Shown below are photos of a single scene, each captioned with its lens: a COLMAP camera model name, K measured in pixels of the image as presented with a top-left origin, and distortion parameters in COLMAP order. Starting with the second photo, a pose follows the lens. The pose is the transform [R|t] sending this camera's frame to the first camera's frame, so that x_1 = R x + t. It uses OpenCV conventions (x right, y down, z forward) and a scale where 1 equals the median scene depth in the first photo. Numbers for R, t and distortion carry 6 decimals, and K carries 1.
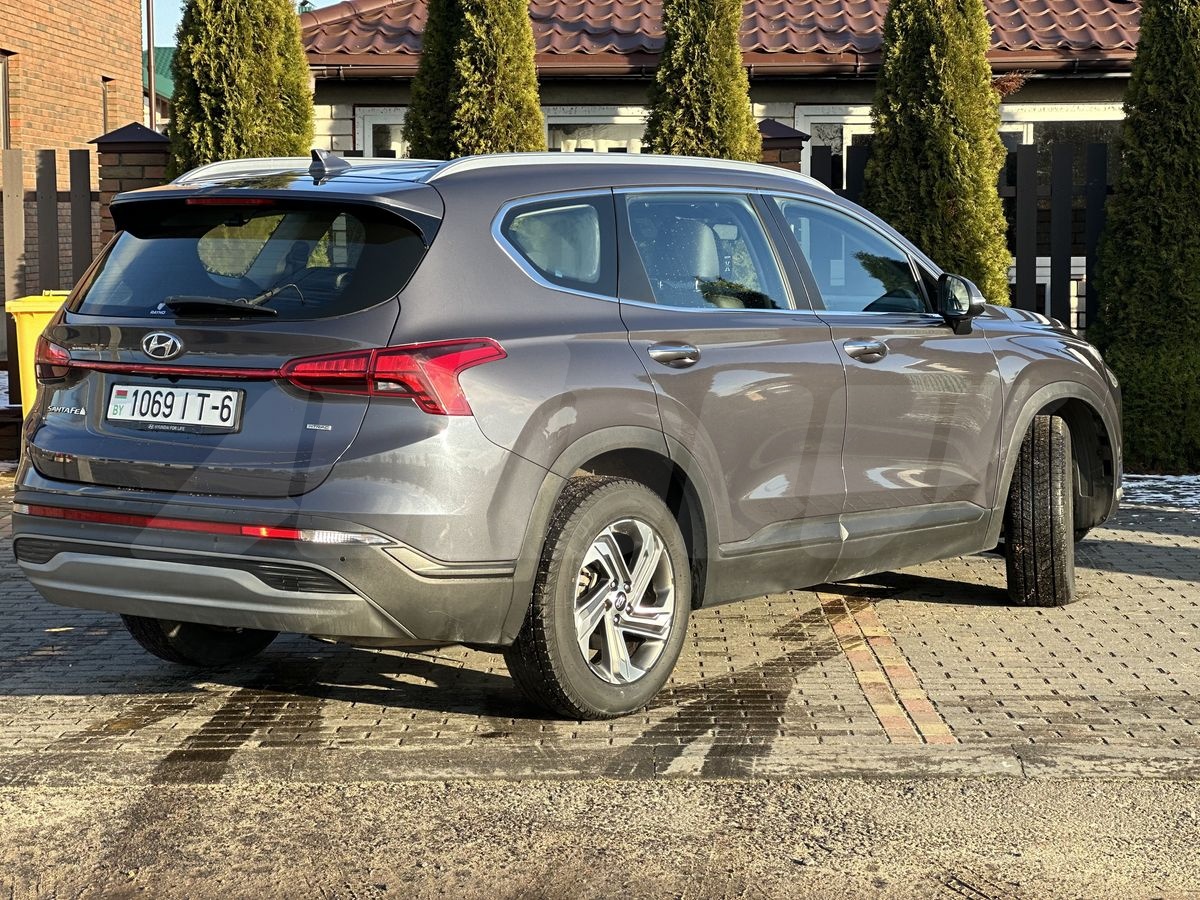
lens RADIAL K [[2653.3, 0, 585.9], [0, 2653.3, 413.4], [0, 0, 1]] dist [0.216654, 0.904047]
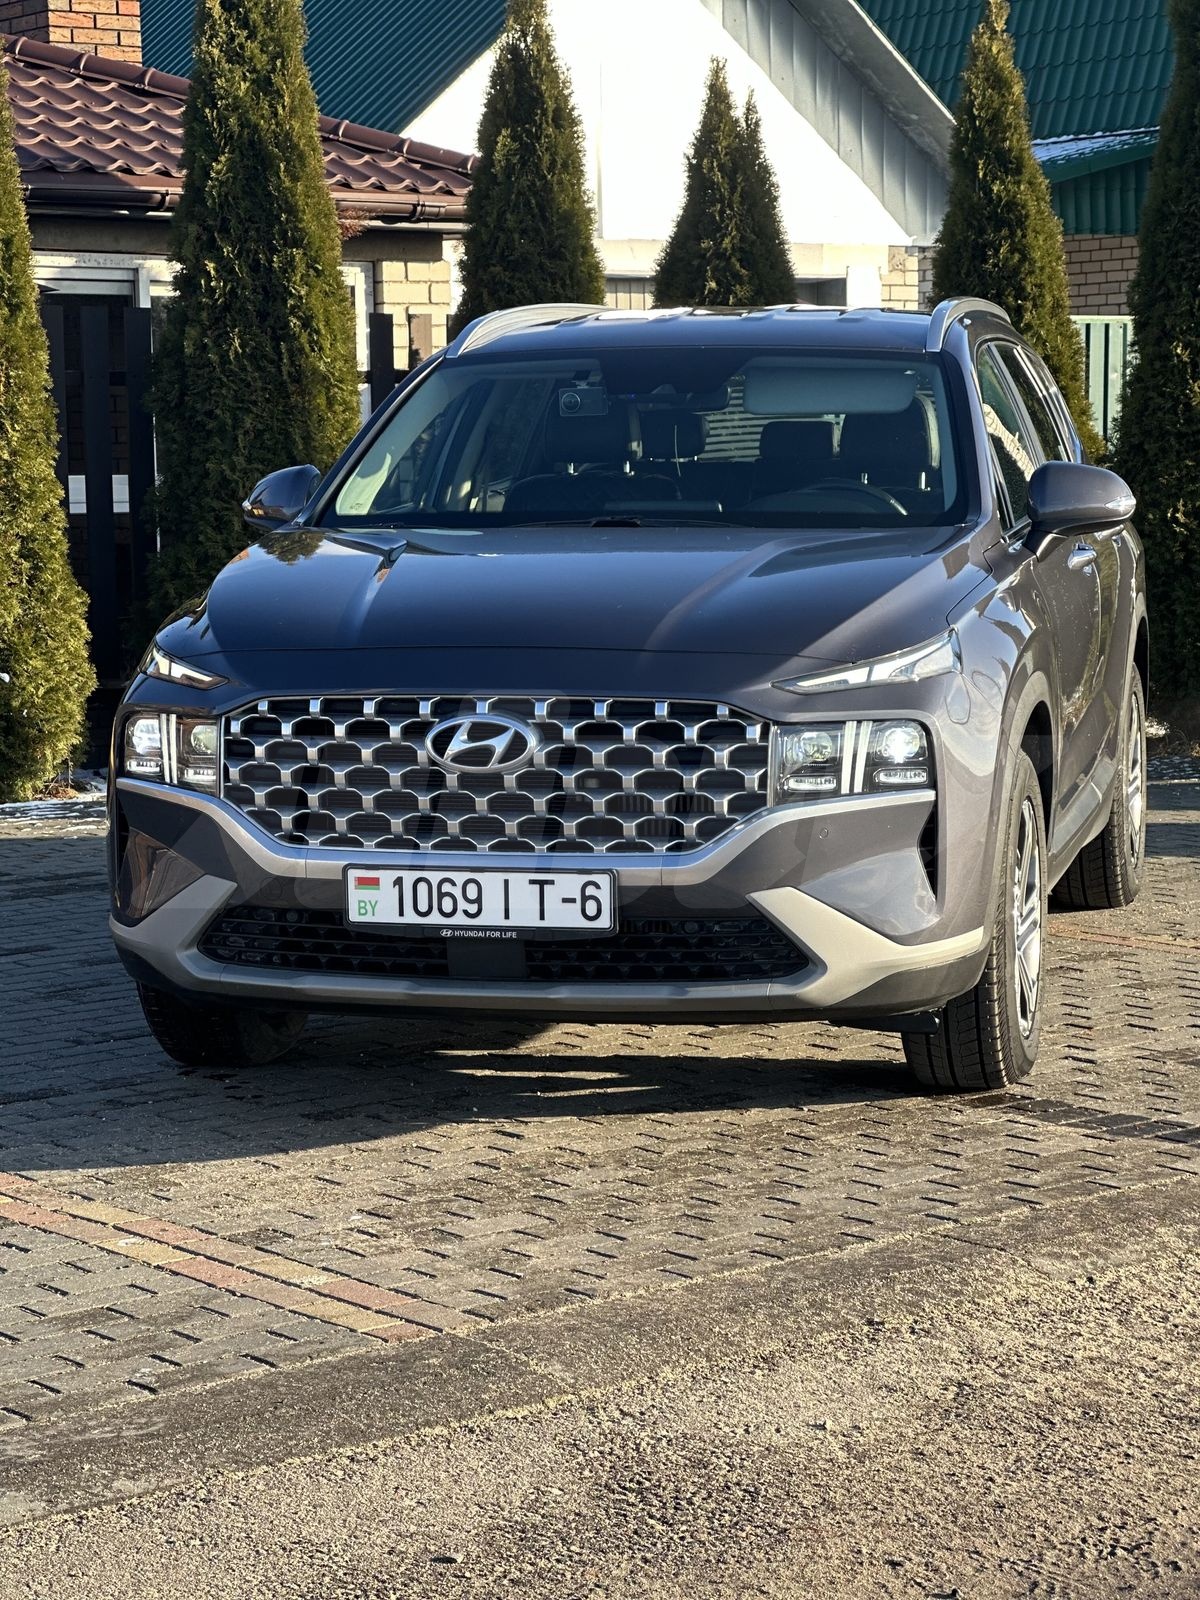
lens RADIAL K [[3527.6, 0, 600.0], [0, 3527.6, 800.0], [0, 0, 1]] dist [0.322811, -0.508364]
pose [[0.773747, -0.073054, 0.629268, -0.405559], [0.061504, 0.997299, 0.040155, -0.003374], [-0.630502, 0.007633, 0.776150, 0.220874]]
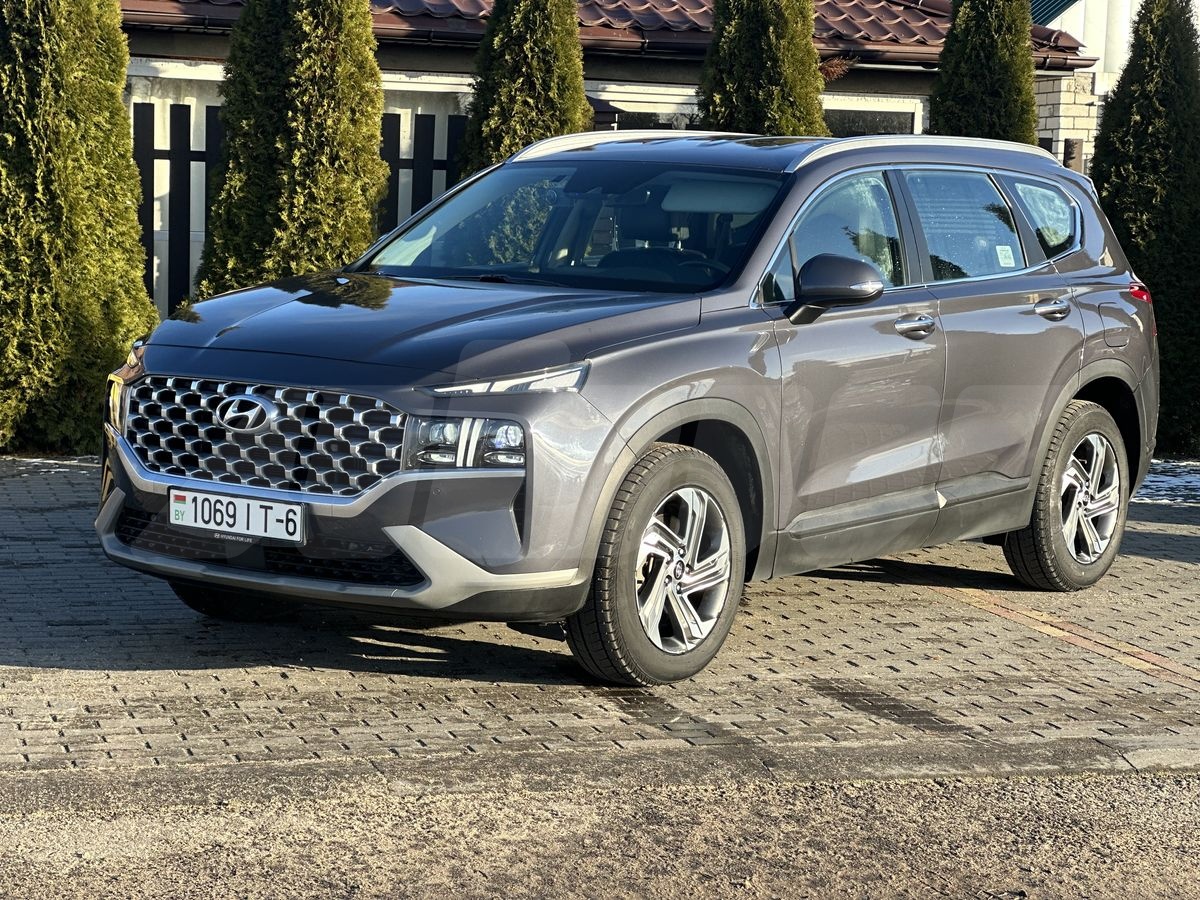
lens RADIAL K [[2653.3, 0, 585.9], [0, 2653.3, 413.4], [0, 0, 1]] dist [0.216654, 0.904047]
pose [[0.957766, 0.012063, 0.287297, -0.220326], [-0.013958, 0.999892, 0.004550, 0.003170], [-0.287211, -0.008367, 0.957831, 0.064845]]
